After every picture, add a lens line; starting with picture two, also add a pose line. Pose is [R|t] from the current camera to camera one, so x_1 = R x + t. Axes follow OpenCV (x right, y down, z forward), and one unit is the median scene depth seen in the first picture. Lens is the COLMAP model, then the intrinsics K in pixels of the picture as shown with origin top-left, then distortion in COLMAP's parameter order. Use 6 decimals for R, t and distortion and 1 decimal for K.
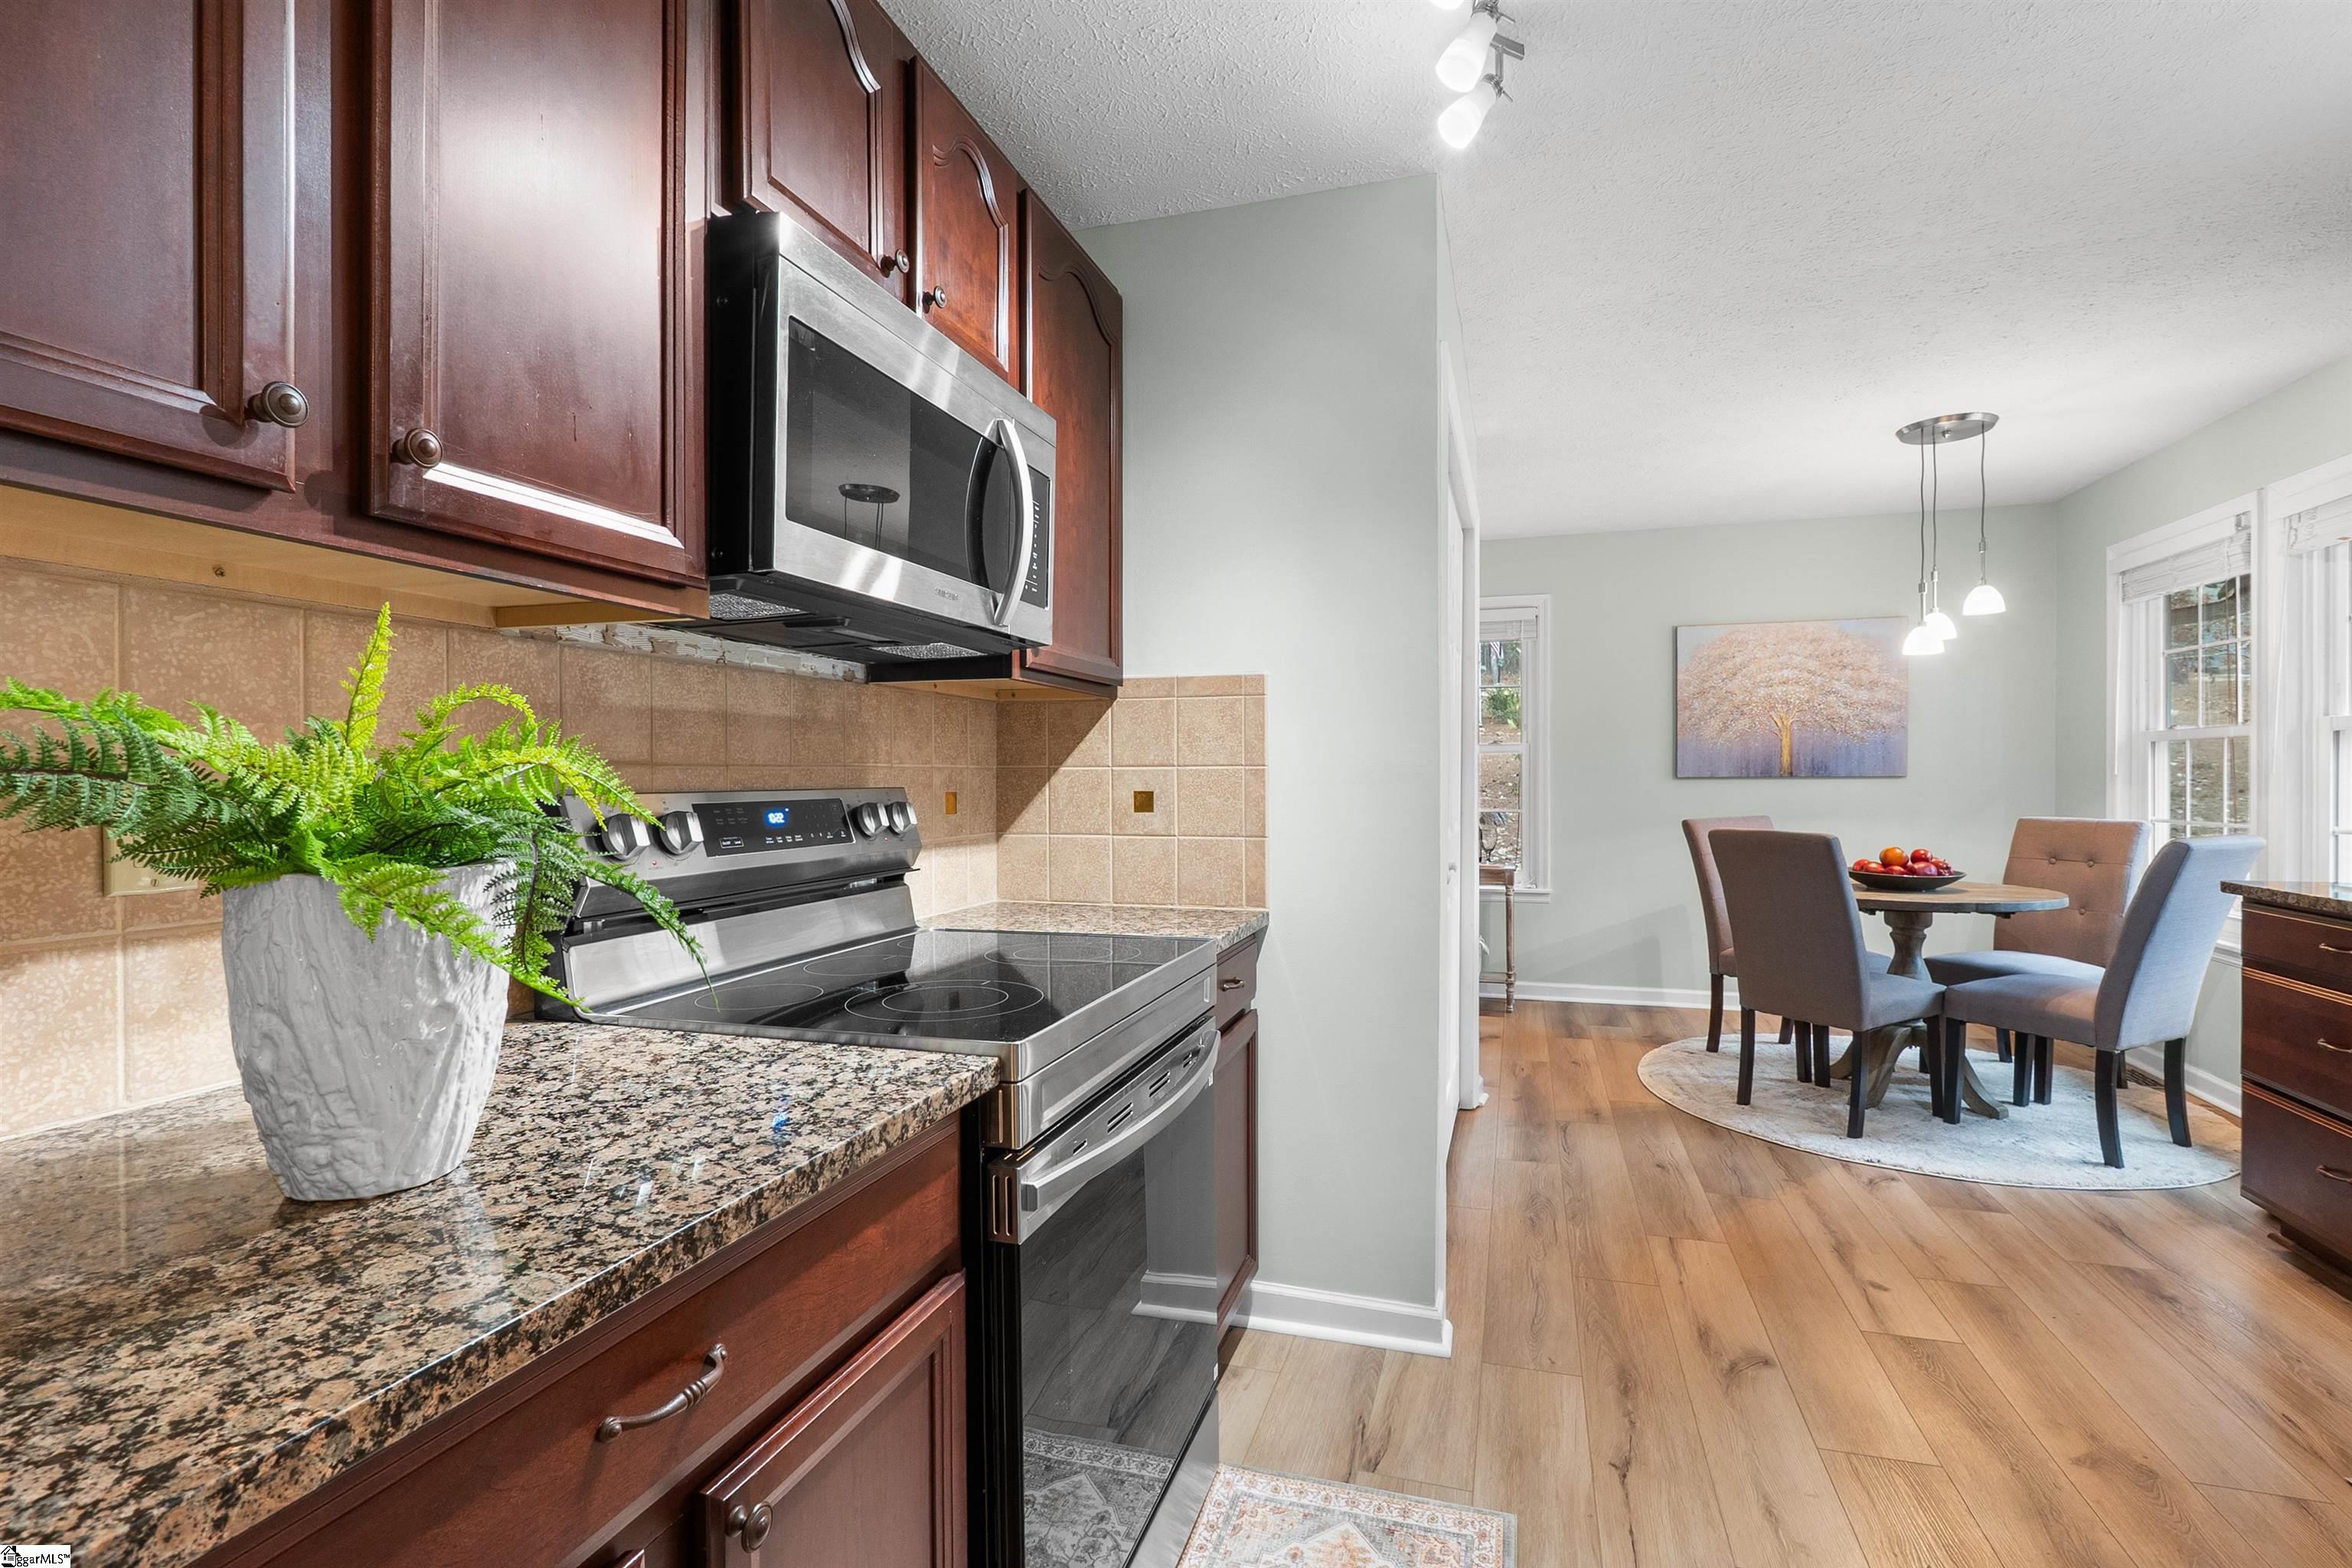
lens RADIAL K [[1082.5, 0, 1181.4], [0, 1082.5, 776.1], [0, 0, 1]] dist [-0.007445, 0.000270]
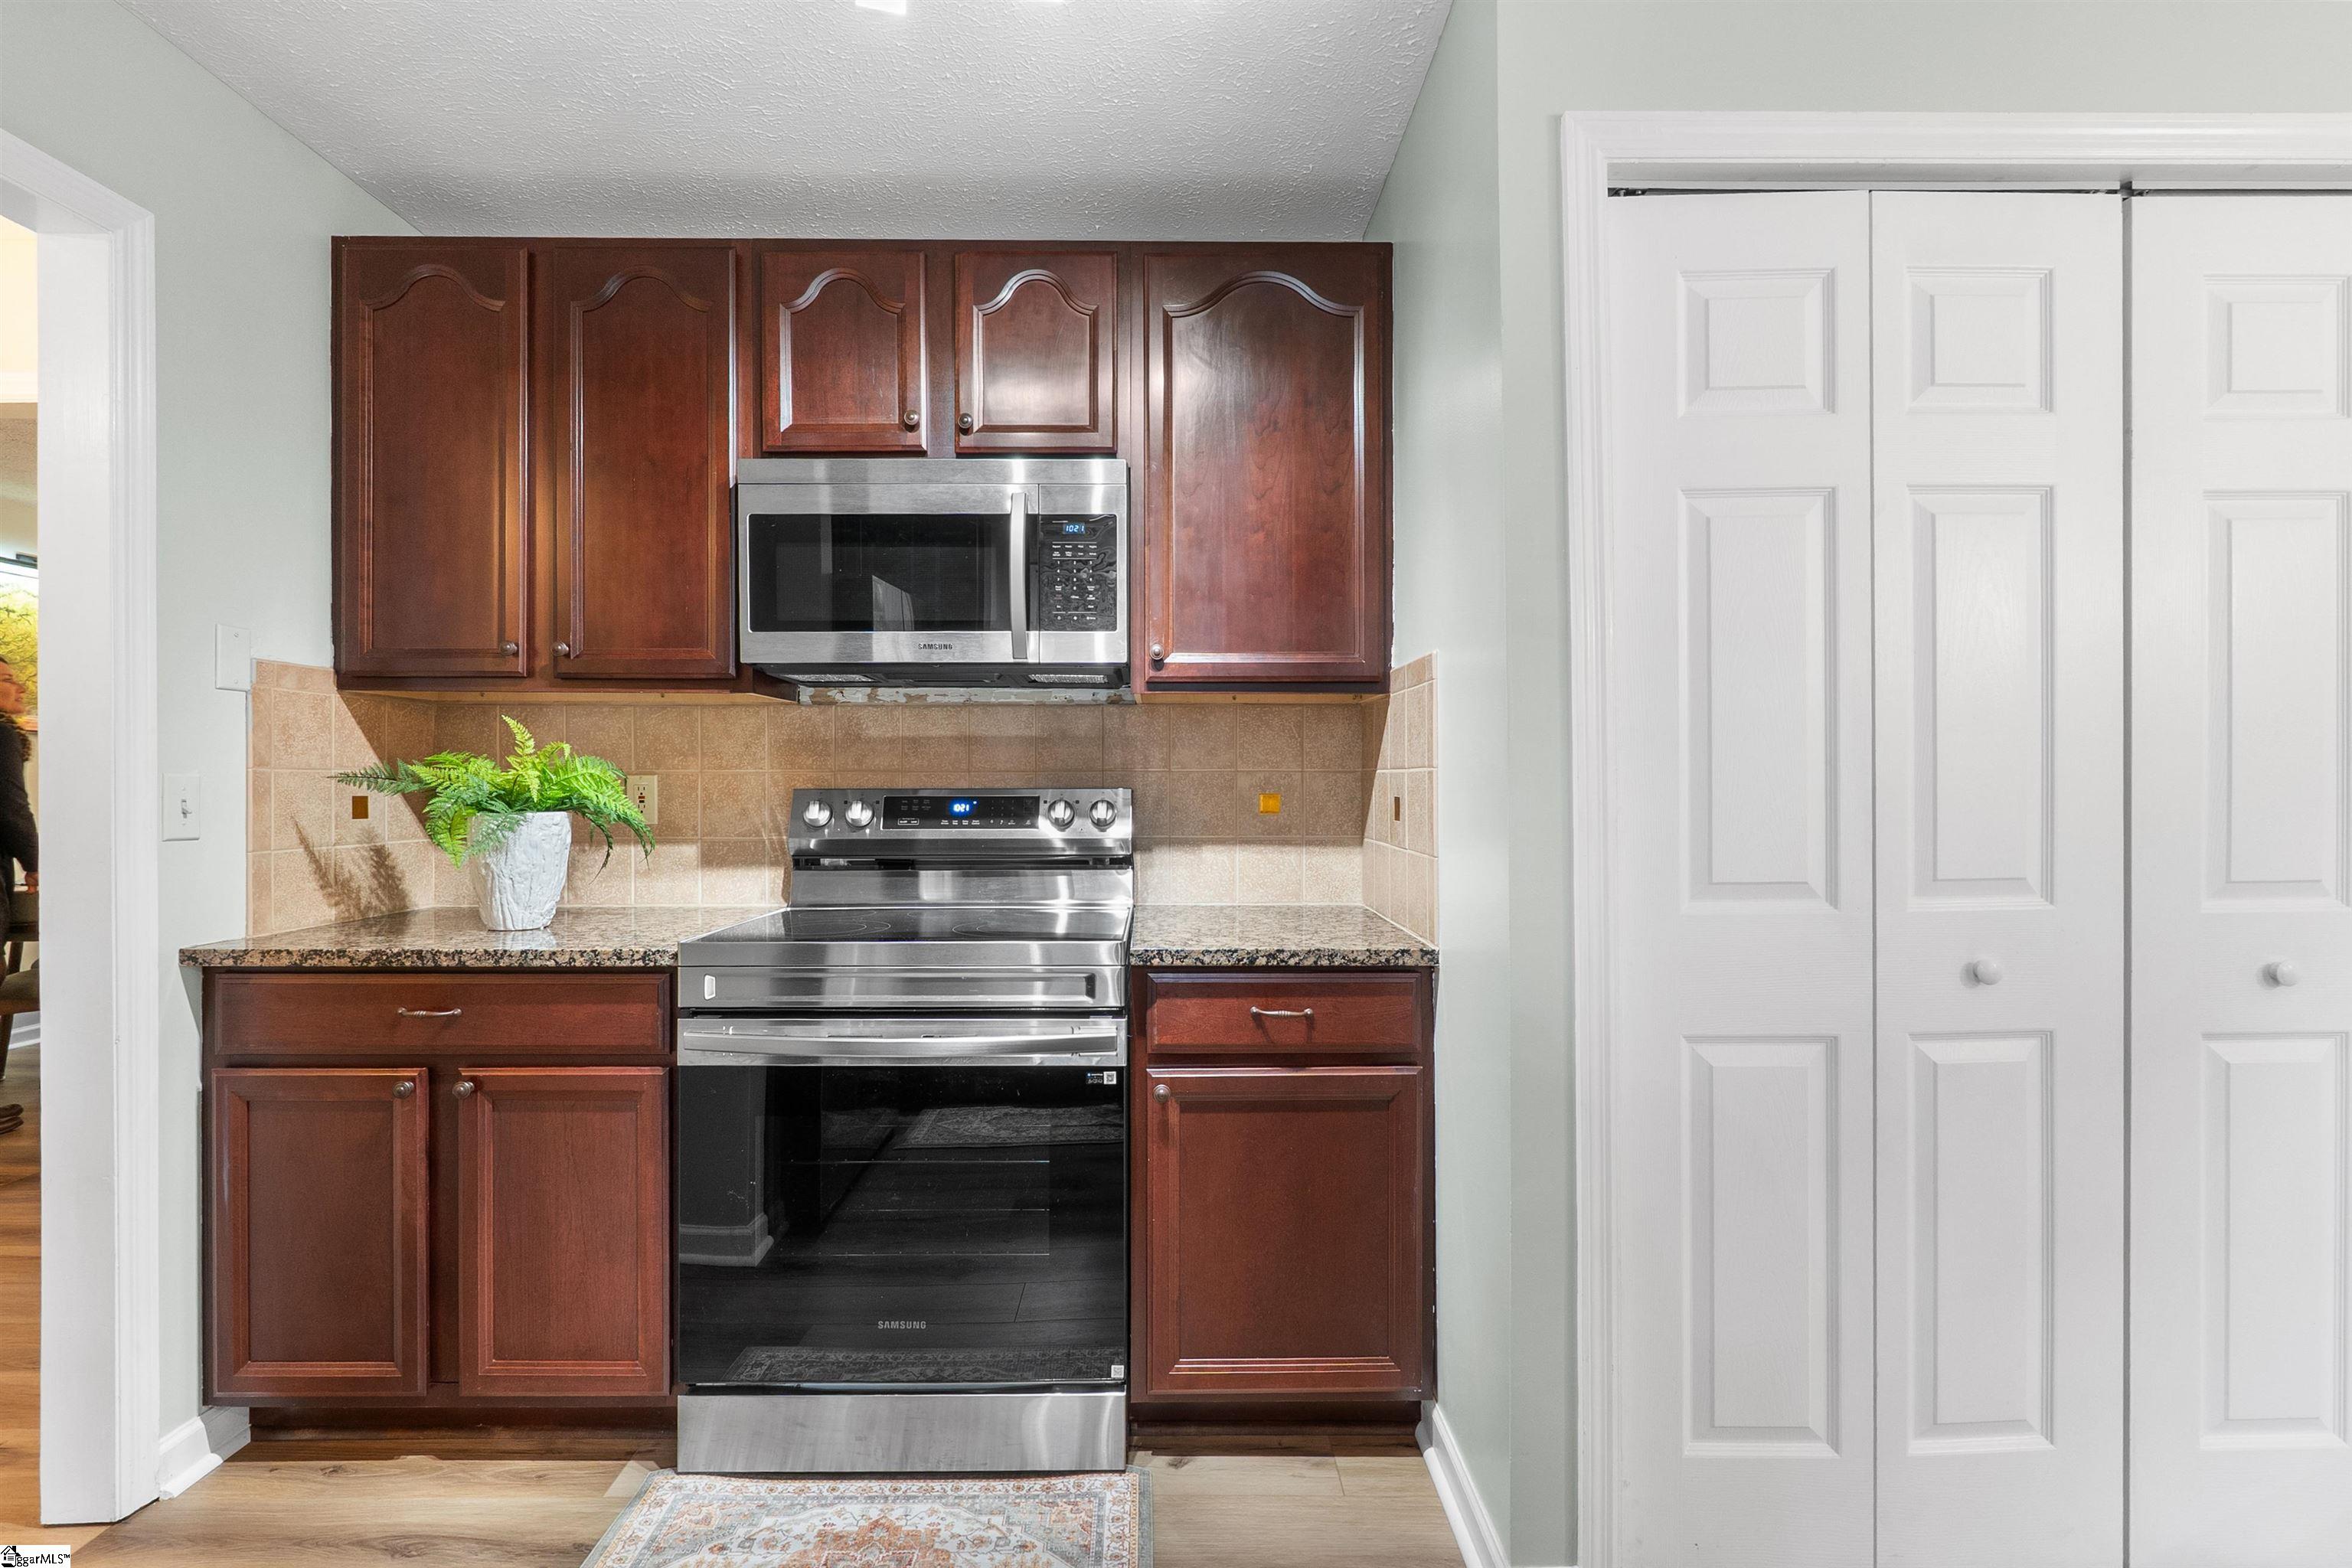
lens RADIAL K [[1082.5, 0, 1176.7], [0, 1082.5, 787.5], [0, 0, 1]] dist [-0.007445, 0.000270]
pose [[0.311472, -0.000323, -0.950255, 1.130680], [0.000139, 1.000000, -0.000294, 0.012580], [0.950255, -0.000040, 0.311472, 0.843088]]
